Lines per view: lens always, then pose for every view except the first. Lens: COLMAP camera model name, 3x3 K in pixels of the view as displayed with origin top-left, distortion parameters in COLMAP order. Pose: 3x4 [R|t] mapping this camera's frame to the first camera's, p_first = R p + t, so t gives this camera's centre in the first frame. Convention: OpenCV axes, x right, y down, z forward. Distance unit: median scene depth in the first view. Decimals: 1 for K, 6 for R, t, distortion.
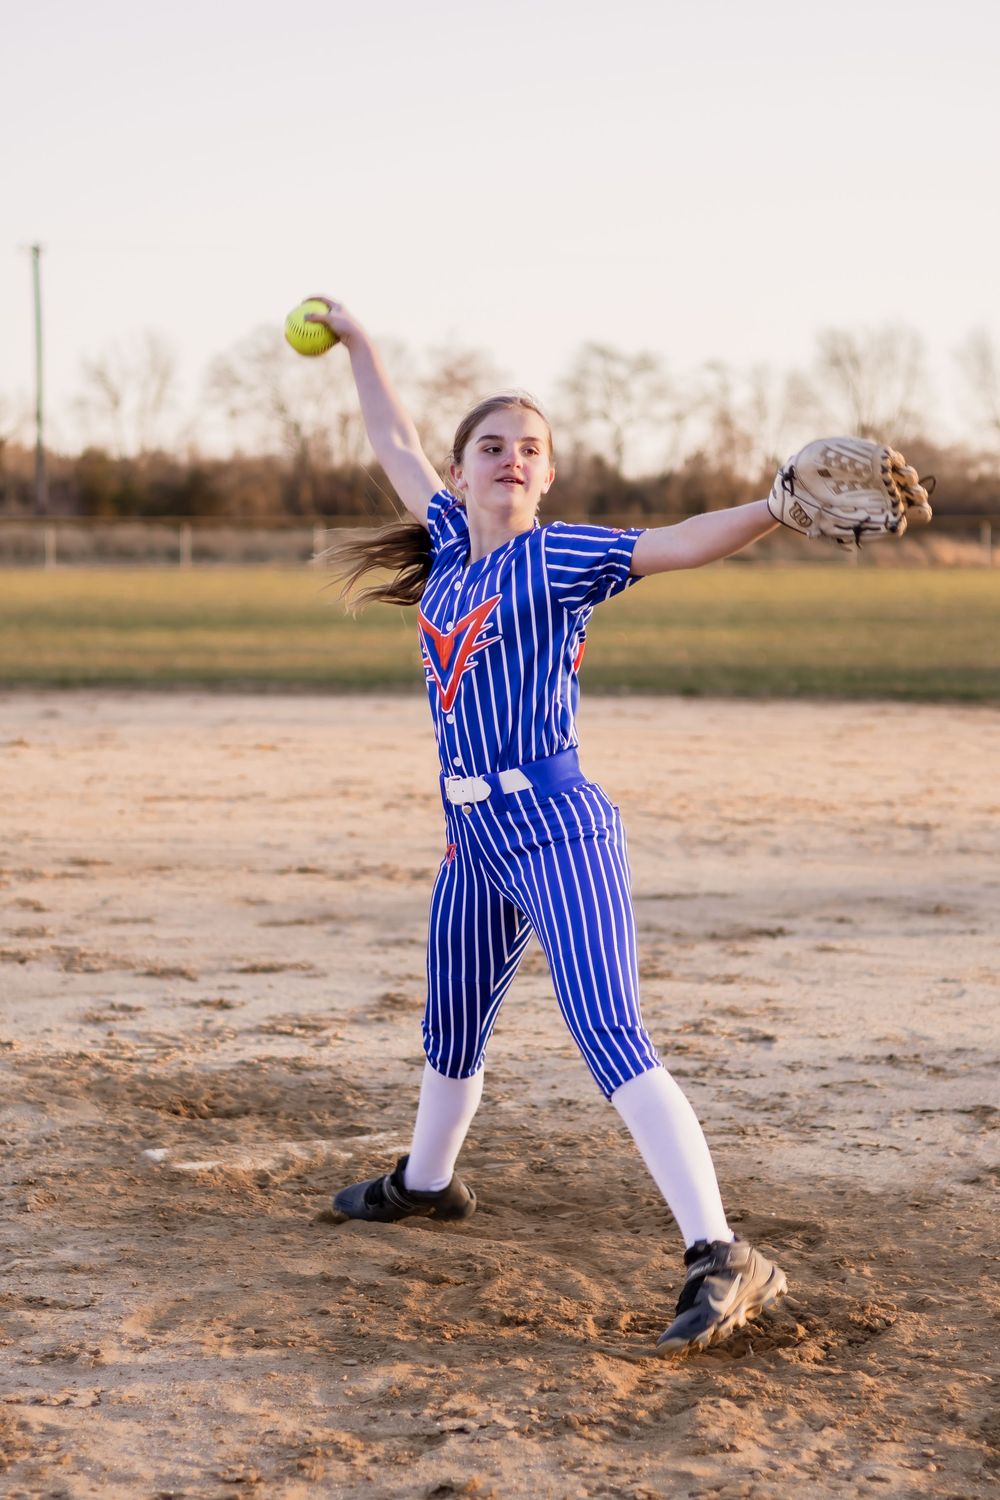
lens RADIAL K [[3515.4, 0, 496.0], [0, 3515.4, 750.2], [0, 0, 1]] dist [-0.001182, 0.000000]
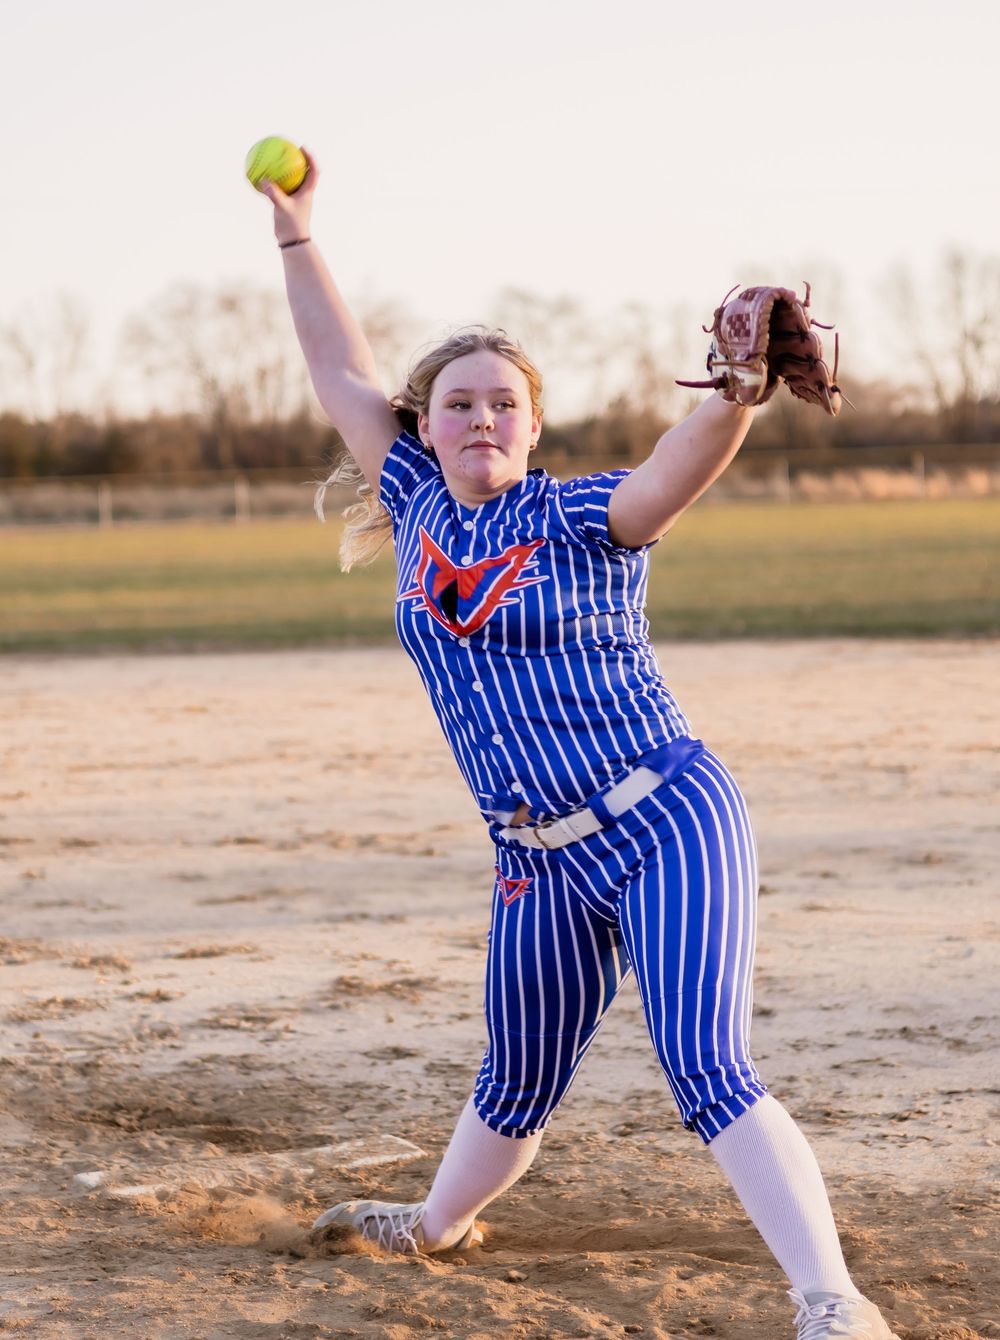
lens RADIAL K [[2976.0, 0, 505.8], [0, 2976.0, 669.8], [0, 0, 1]] dist [0.005112, 0.000000]
pose [[0.998509, -0.035686, 0.041307, -0.016723], [0.036019, 0.999324, -0.007348, -0.002955], [-0.041017, 0.008825, 0.999119, 0.219965]]
